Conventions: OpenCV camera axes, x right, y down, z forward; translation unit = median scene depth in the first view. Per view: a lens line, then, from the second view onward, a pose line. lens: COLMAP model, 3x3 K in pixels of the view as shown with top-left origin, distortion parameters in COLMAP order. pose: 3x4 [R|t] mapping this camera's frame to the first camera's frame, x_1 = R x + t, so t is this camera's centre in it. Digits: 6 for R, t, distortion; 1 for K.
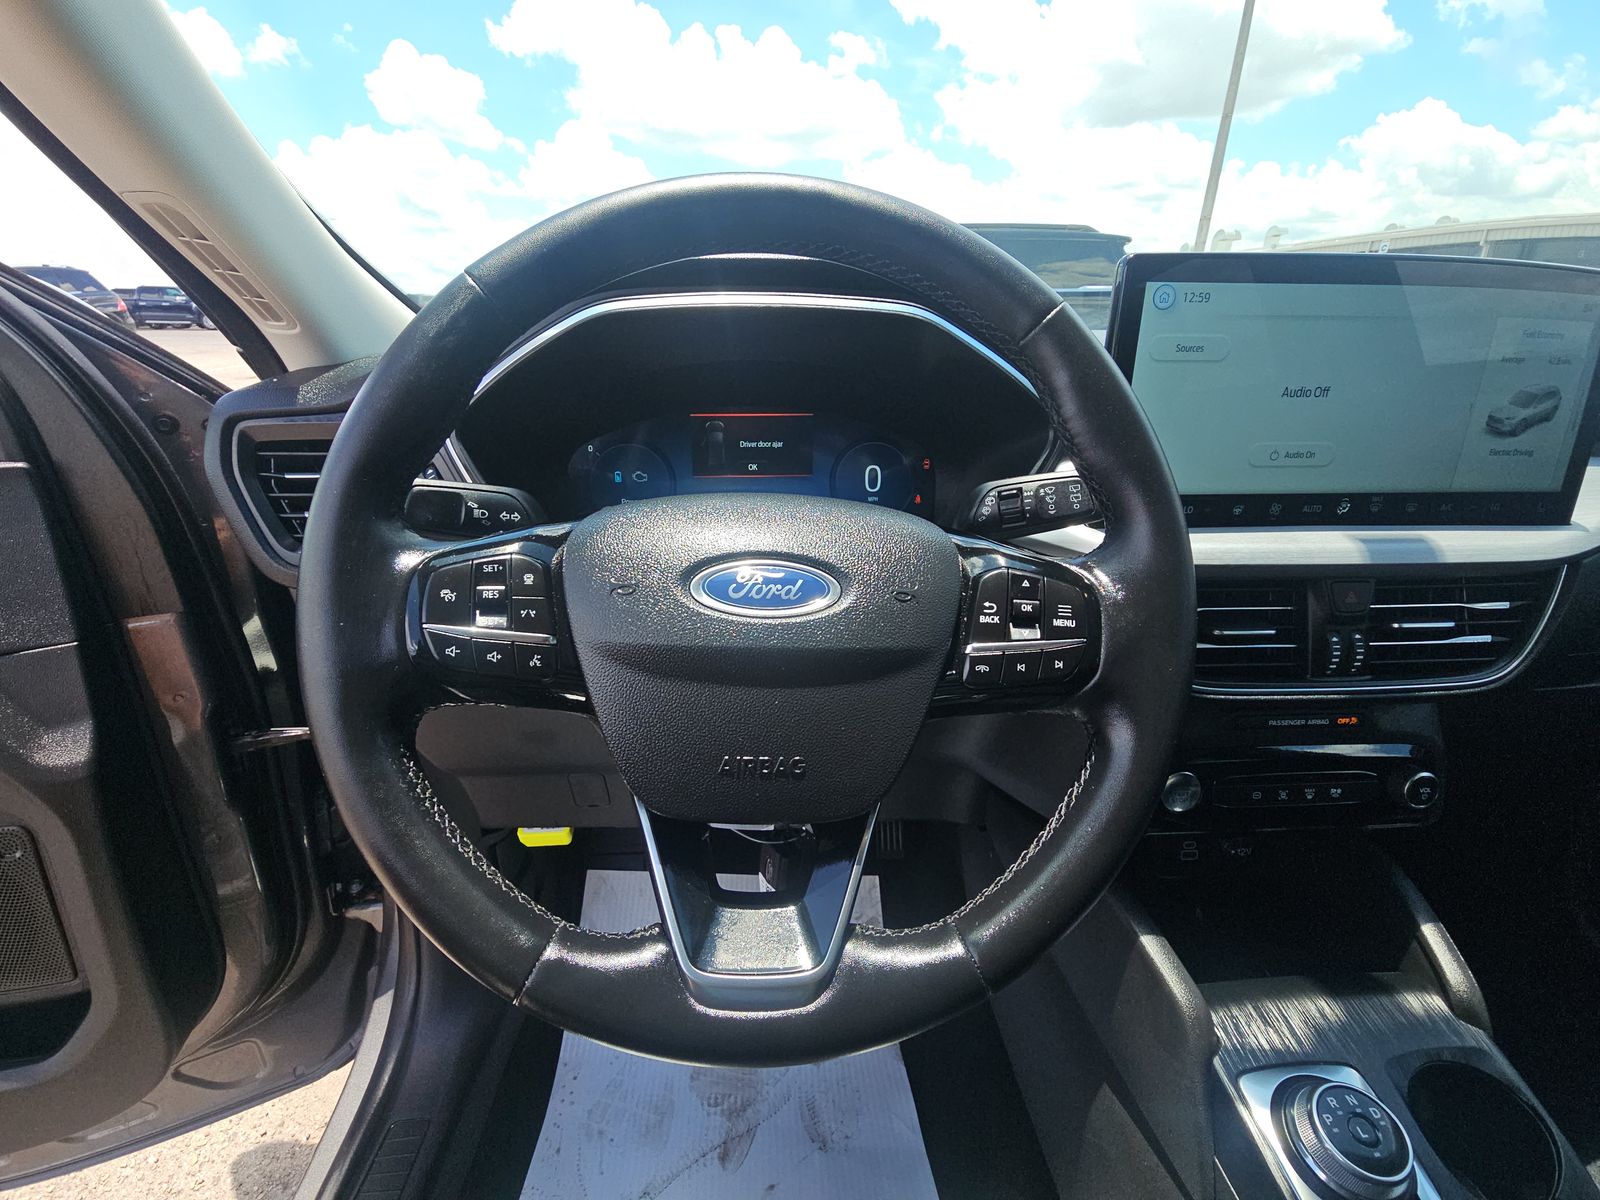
lens RADIAL K [[647.4, 0, 787.0], [0, 647.4, 594.7], [0, 0, 1]] dist [0.009376, -0.011030]
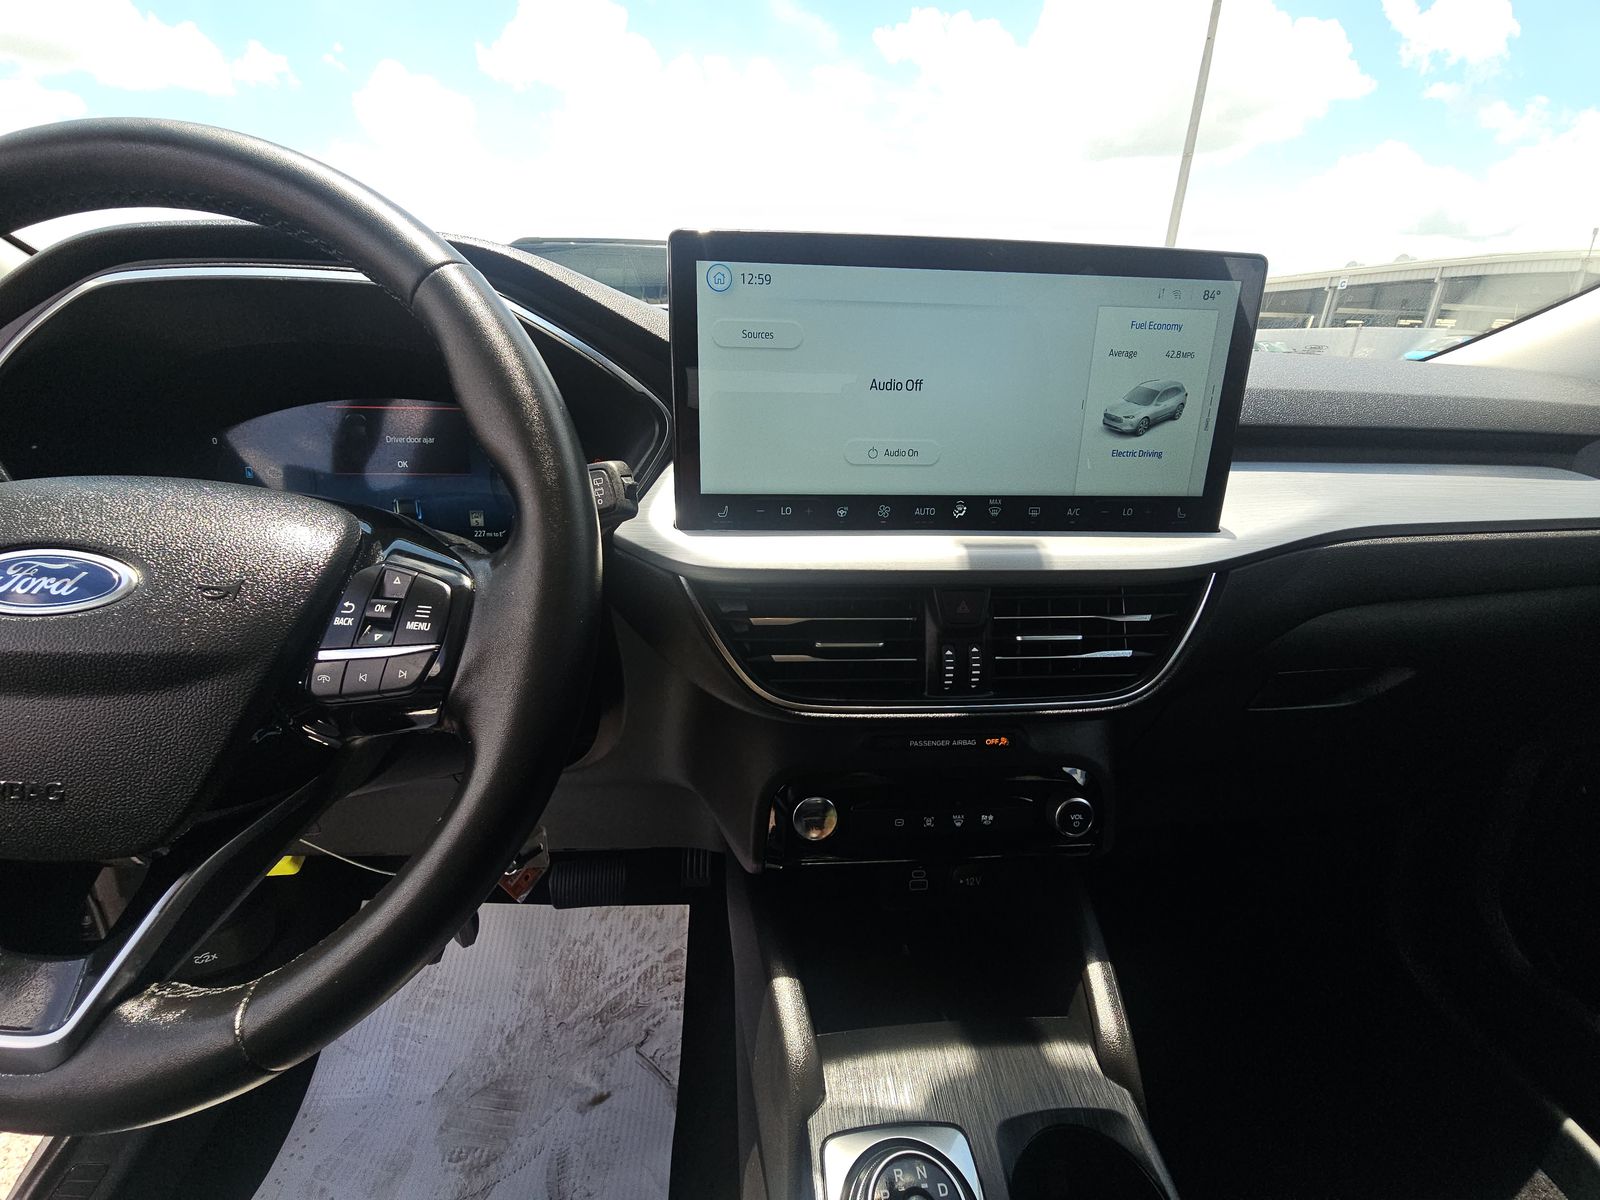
lens RADIAL K [[648.0, 0, 795.8], [0, 648.0, 595.6], [0, 0, 1]] dist [0.002533, -0.004667]
pose [[0.999465, 0.008941, 0.031461, 0.588030], [-0.008039, 0.999556, -0.028681, 0.015507], [-0.031704, 0.028412, 0.999093, 0.079659]]
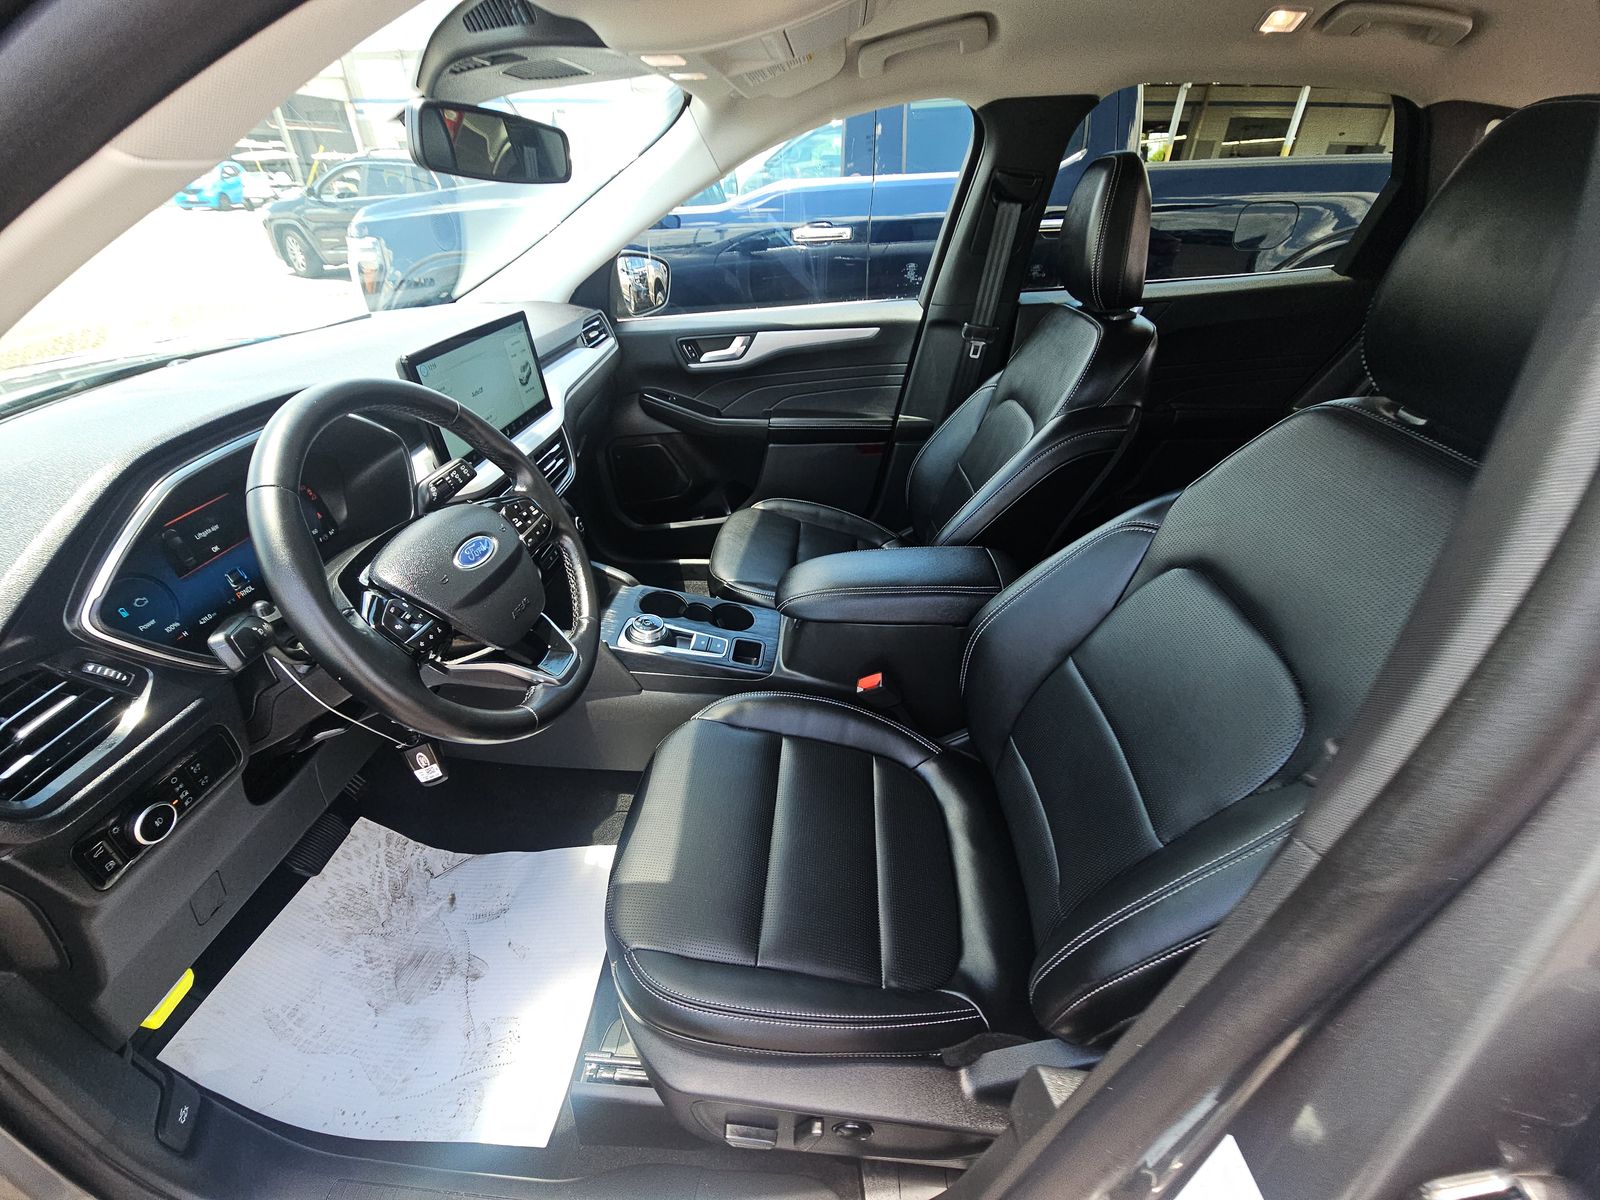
lens RADIAL K [[647.4, 0, 787.0], [0, 647.4, 594.7], [0, 0, 1]] dist [0.009376, -0.011030]
pose [[0.129728, -0.535462, 0.834536, -1.249542], [0.380855, 0.803995, 0.456663, -0.341927], [-0.915489, 0.258595, 0.308234, -0.479042]]
